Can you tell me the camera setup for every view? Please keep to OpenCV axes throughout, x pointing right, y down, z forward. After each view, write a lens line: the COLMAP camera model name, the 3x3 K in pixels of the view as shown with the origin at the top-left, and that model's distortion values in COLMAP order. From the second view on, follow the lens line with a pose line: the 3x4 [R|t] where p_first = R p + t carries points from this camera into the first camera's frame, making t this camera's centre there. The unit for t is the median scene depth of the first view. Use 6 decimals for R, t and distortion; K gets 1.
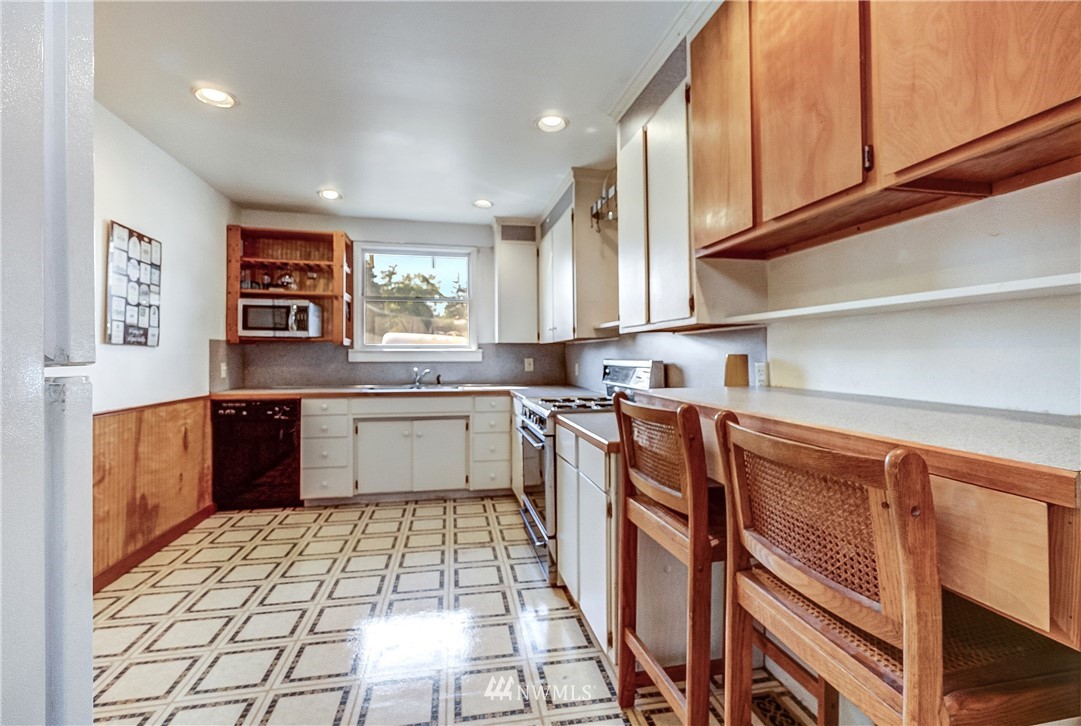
lens RADIAL K [[474.7, 0, 540.5], [0, 474.7, 363.0], [0, 0, 1]] dist [0.000894, -0.000182]
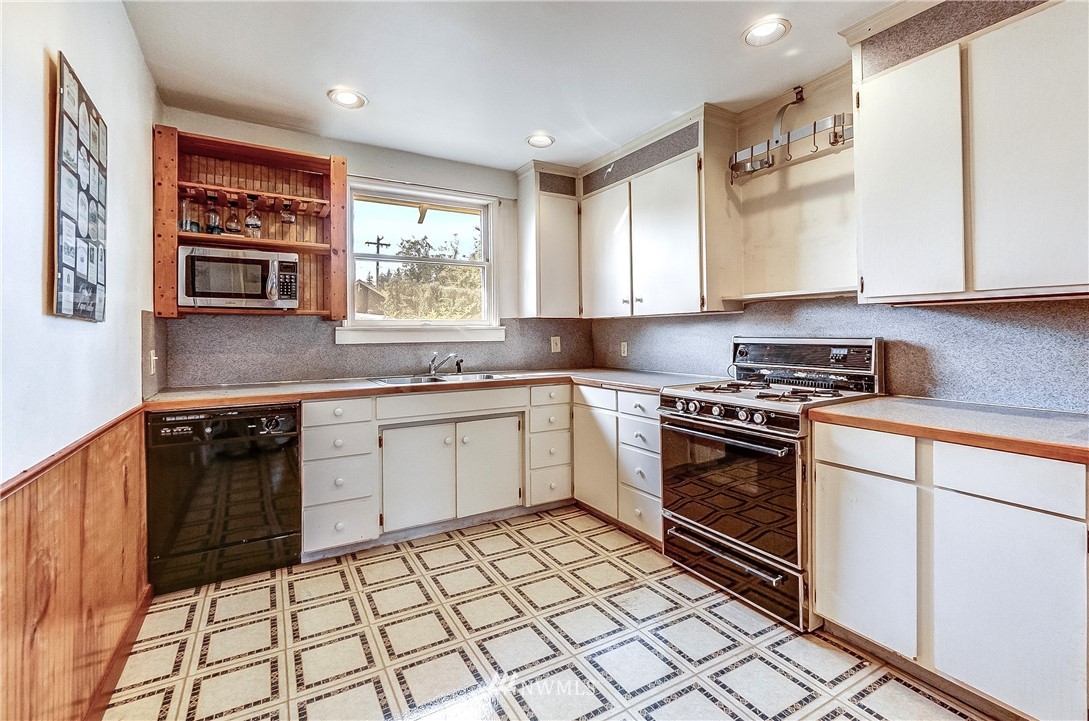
lens RADIAL K [[481.9, 0, 540.5], [0, 481.9, 339.2], [0, 0, 1]] dist [0.000676, 0.001068]
pose [[0.947315, -0.012895, 0.320044, -0.383059], [0.014091, 0.999900, -0.001421, -0.005760], [-0.319994, 0.005856, 0.947402, 0.247041]]
